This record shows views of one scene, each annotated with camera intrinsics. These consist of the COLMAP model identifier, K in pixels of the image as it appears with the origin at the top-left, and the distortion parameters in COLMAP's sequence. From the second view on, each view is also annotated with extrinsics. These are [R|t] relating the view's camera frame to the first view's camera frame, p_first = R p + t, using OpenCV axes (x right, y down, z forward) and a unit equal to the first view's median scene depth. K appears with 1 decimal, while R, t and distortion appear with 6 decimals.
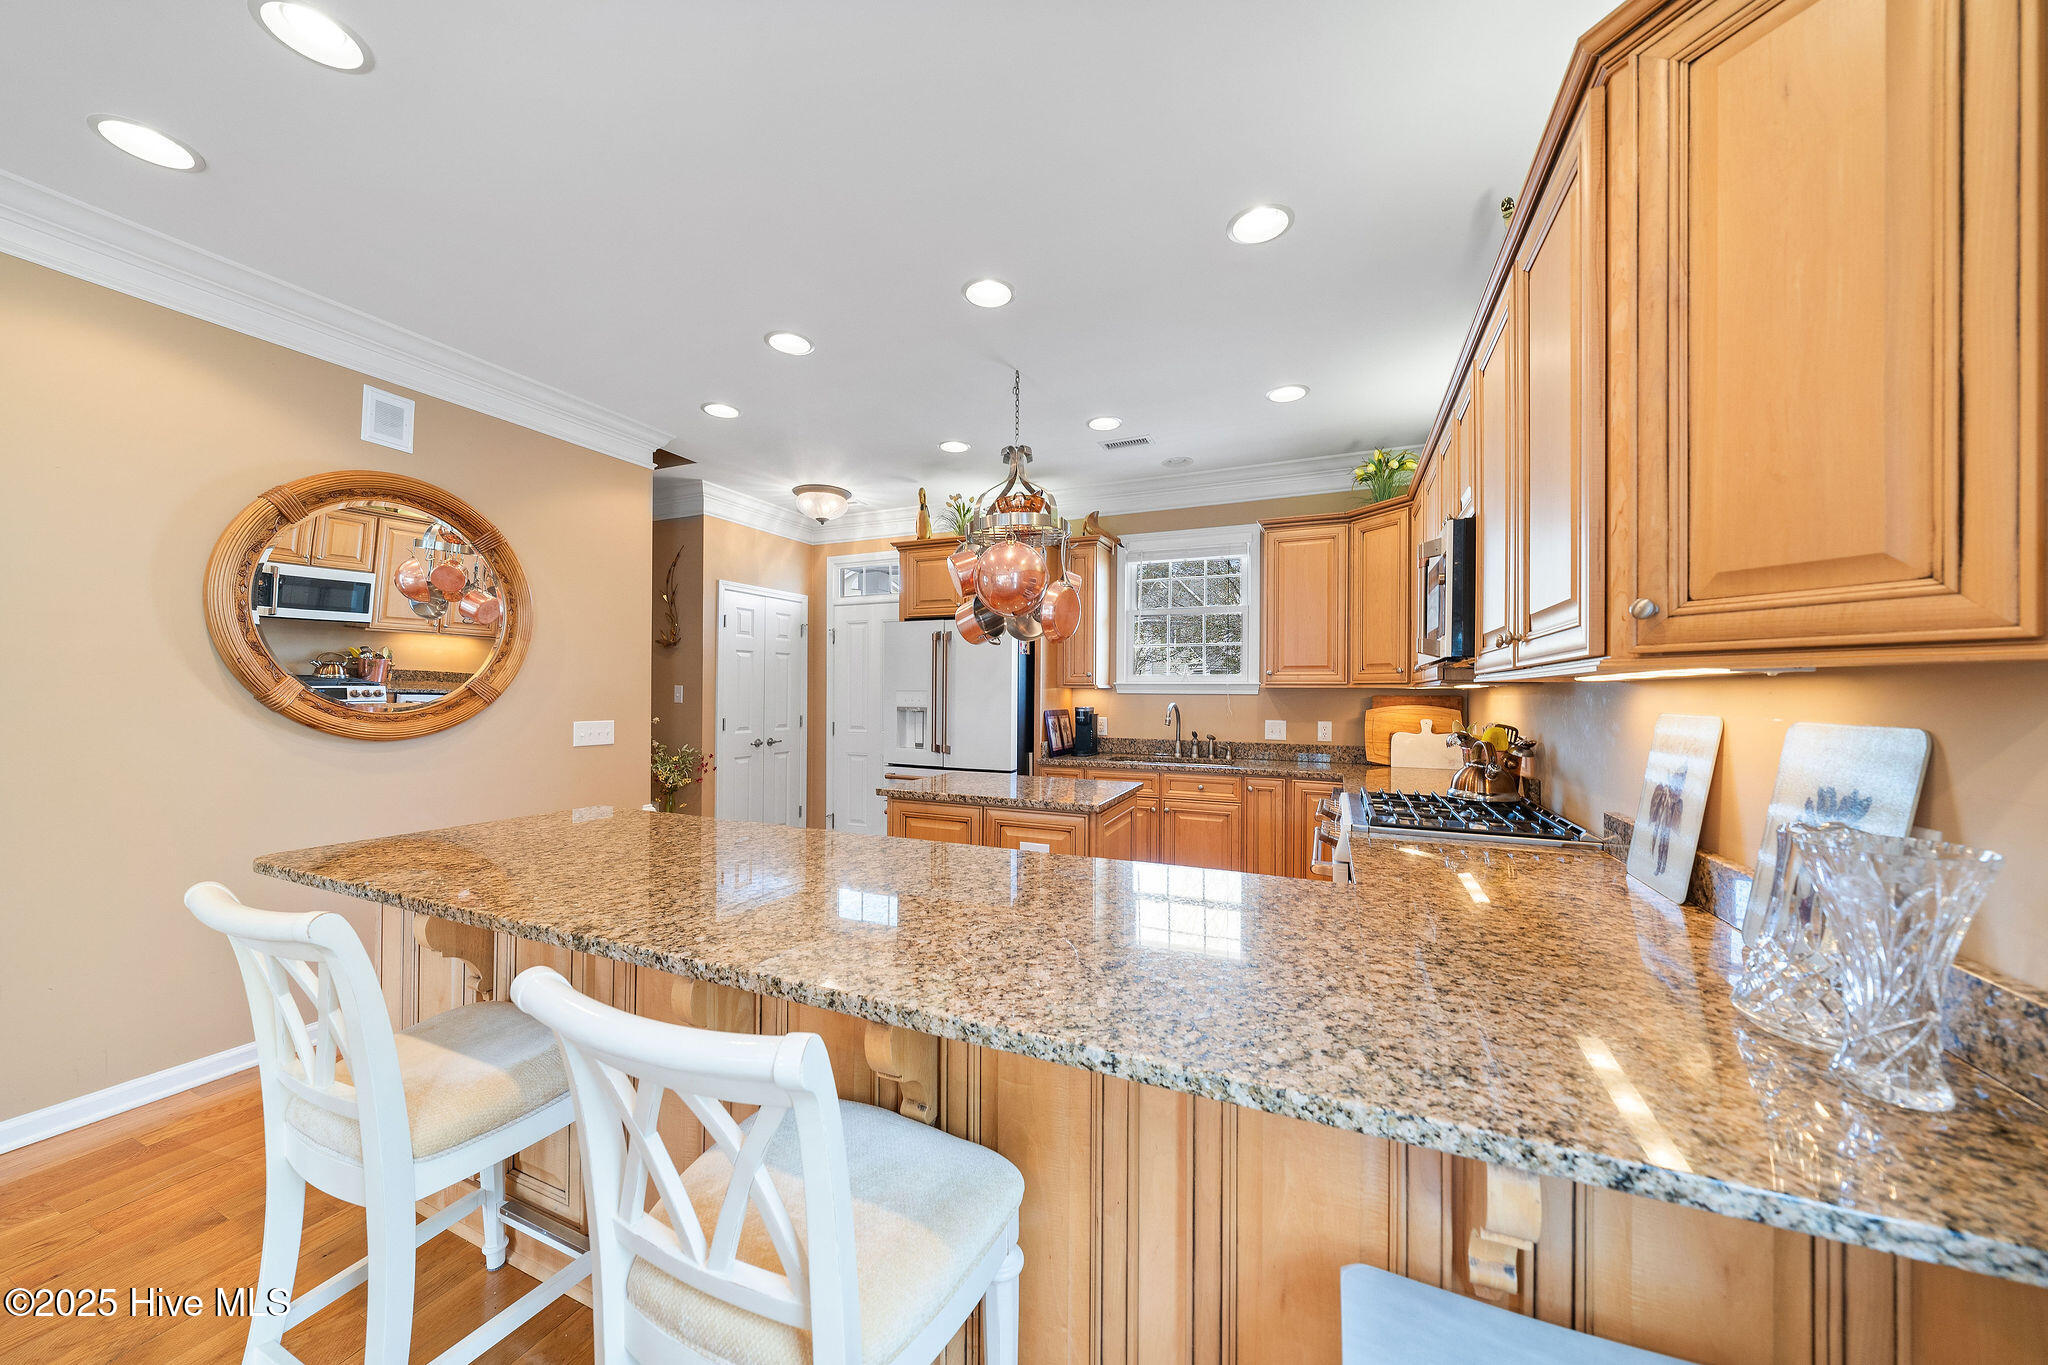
lens RADIAL K [[700.7, 0, 1003.0], [0, 700.7, 697.0], [0, 0, 1]] dist [0.001076, 0.000018]
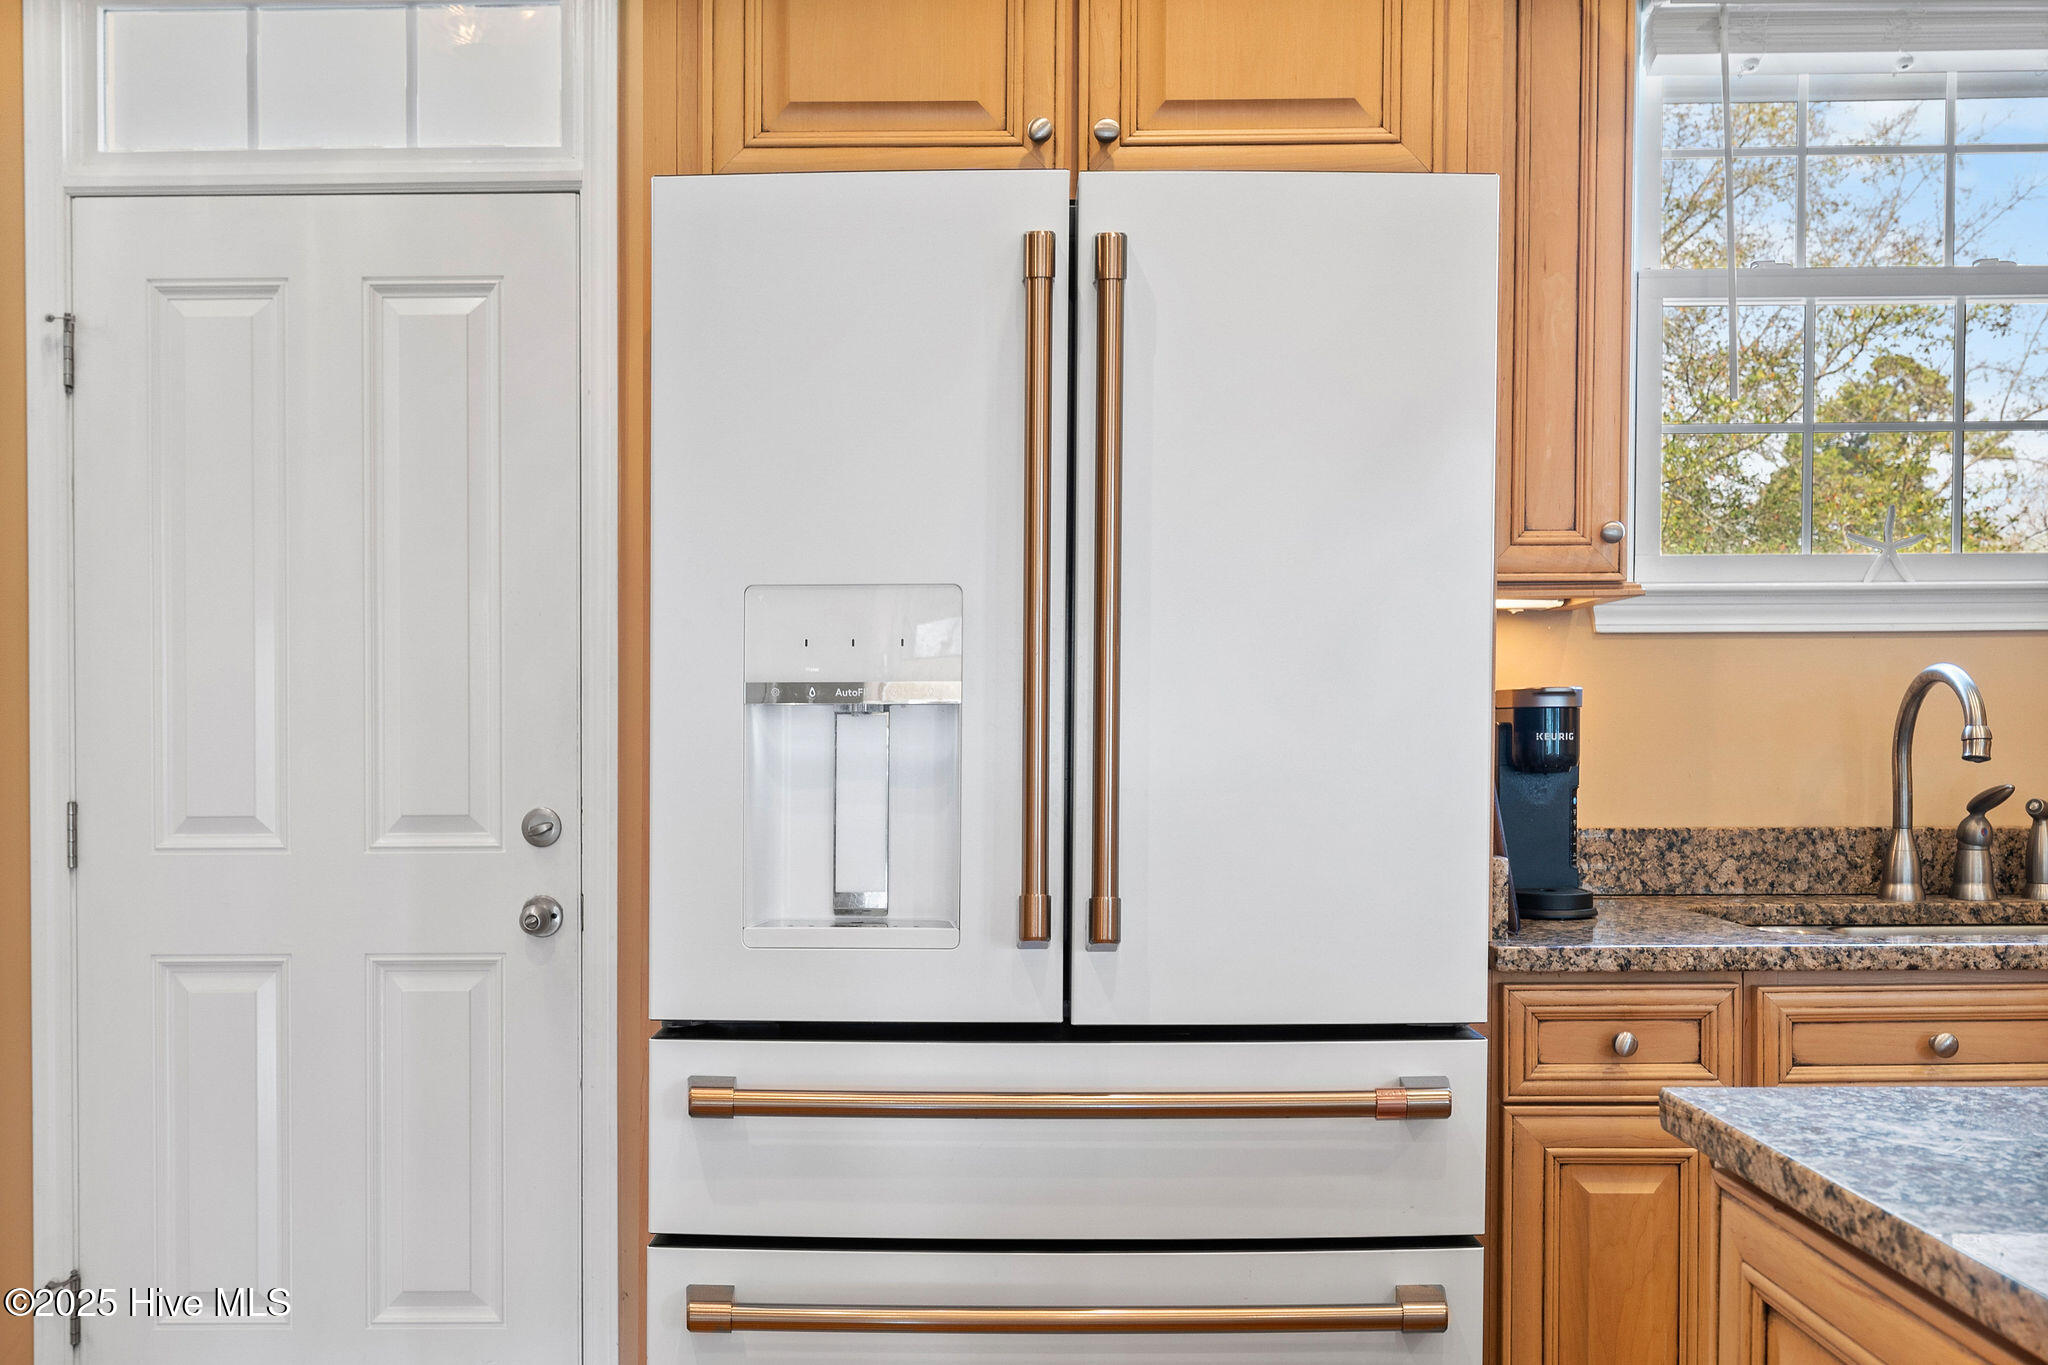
lens RADIAL K [[1761.2, 0, 992.6], [0, 1761.2, 773.3], [0, 0, 1]] dist [0.001384, 0.003602]
pose [[0.915453, -0.019841, 0.401936, -0.278117], [0.012676, 0.999710, 0.020478, 0.029110], [-0.402226, -0.013652, 0.915439, 0.614506]]
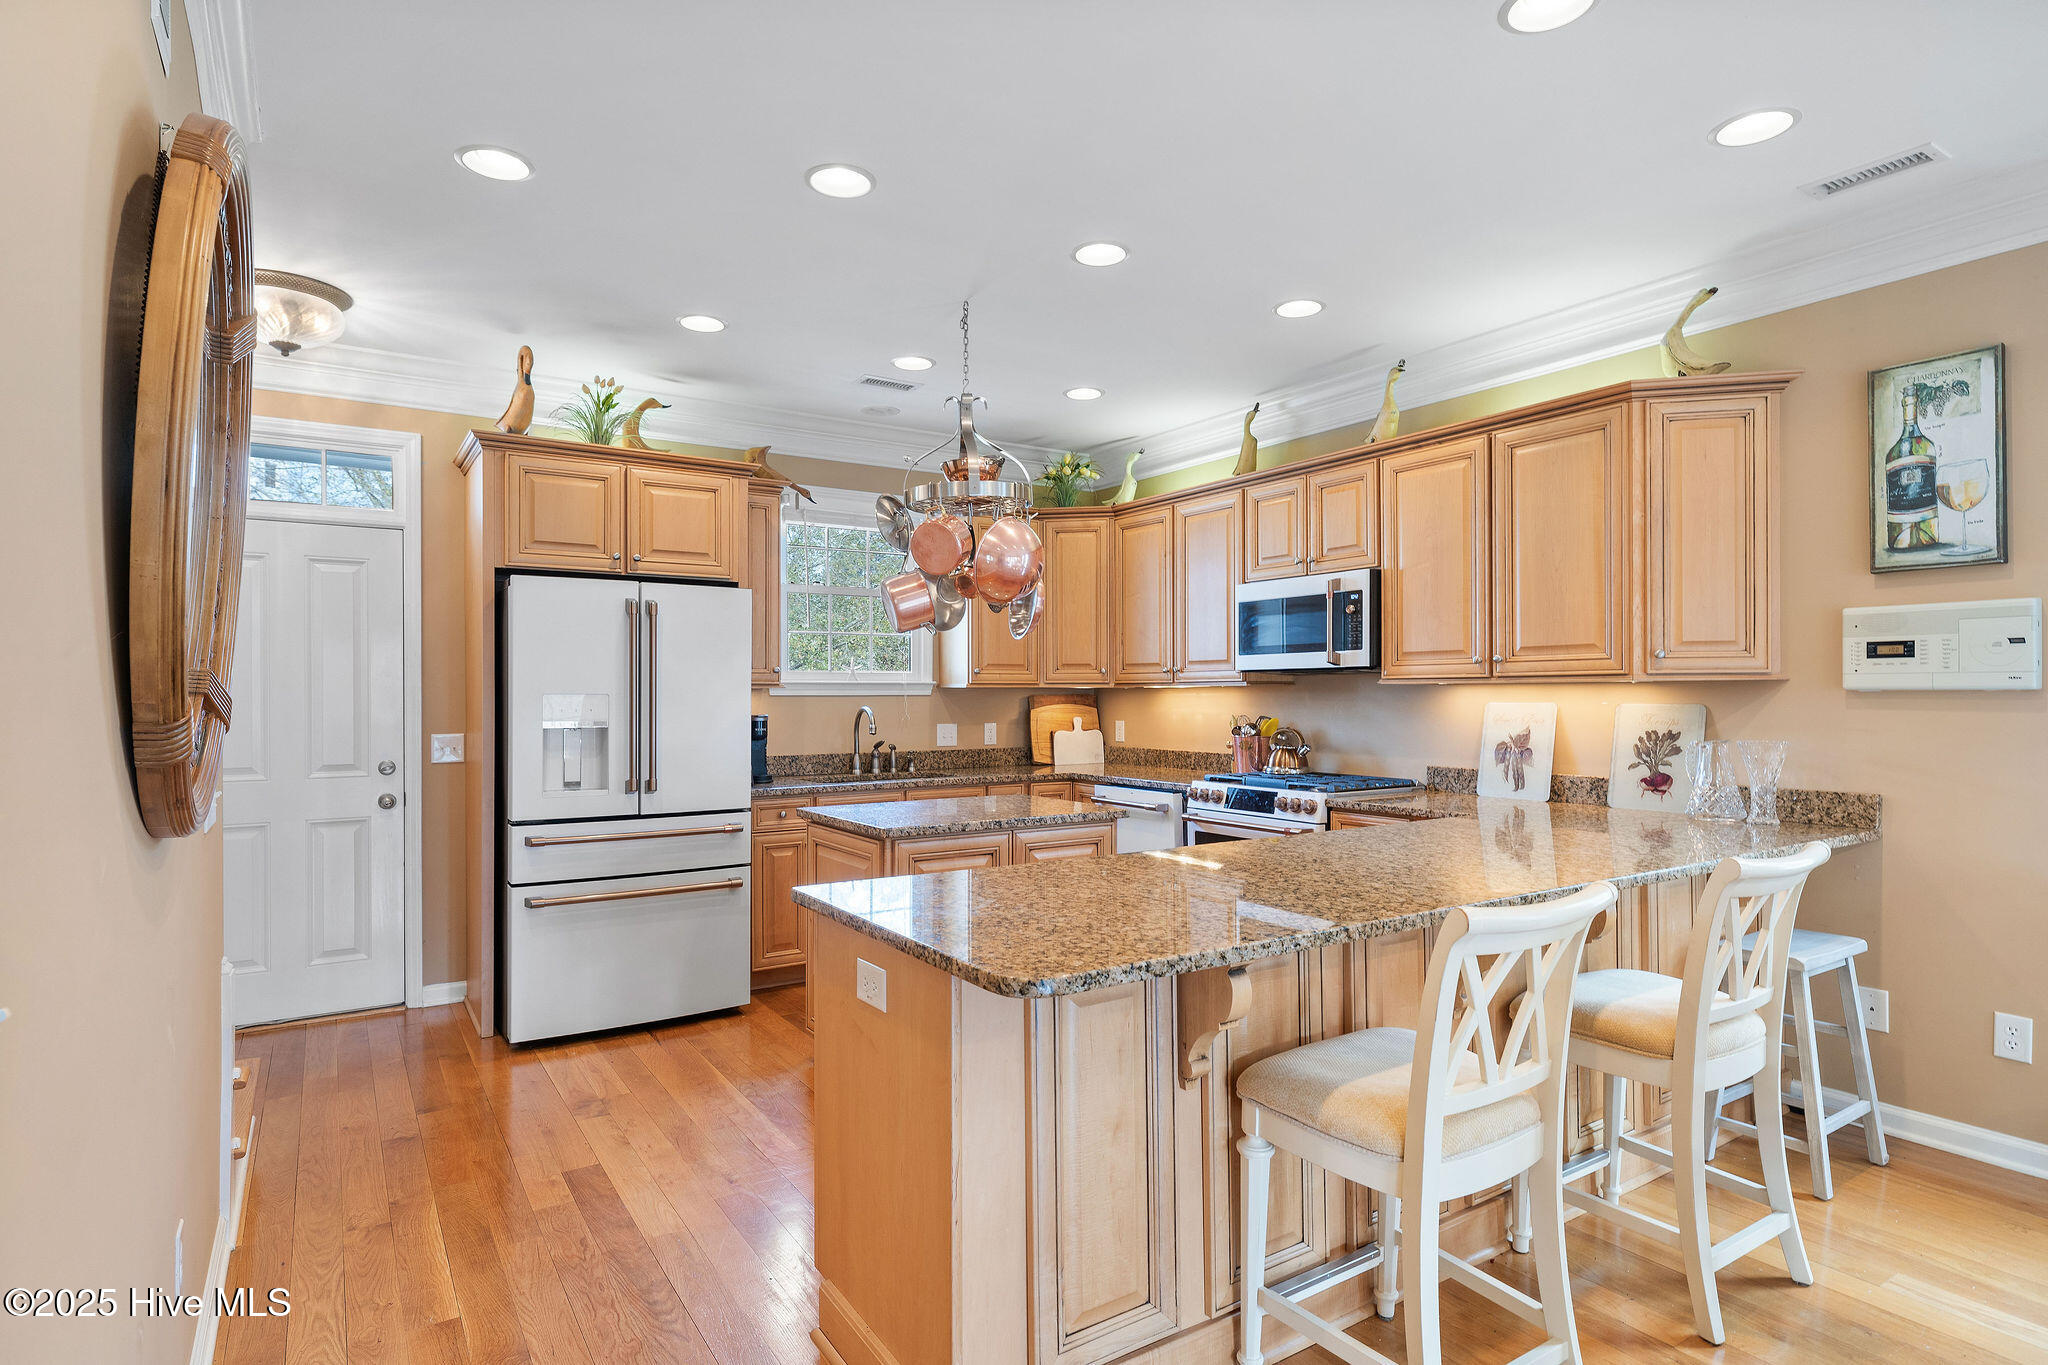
lens RADIAL K [[1061.5, 0, 1005.3], [0, 1061.5, 711.2], [0, 0, 1]] dist [0.007007, -0.001492]
pose [[0.547984, -0.021823, 0.836204, -0.709342], [0.012251, 0.999762, 0.018064, -0.006674], [-0.836399, 0.000345, 0.548121, 0.199861]]
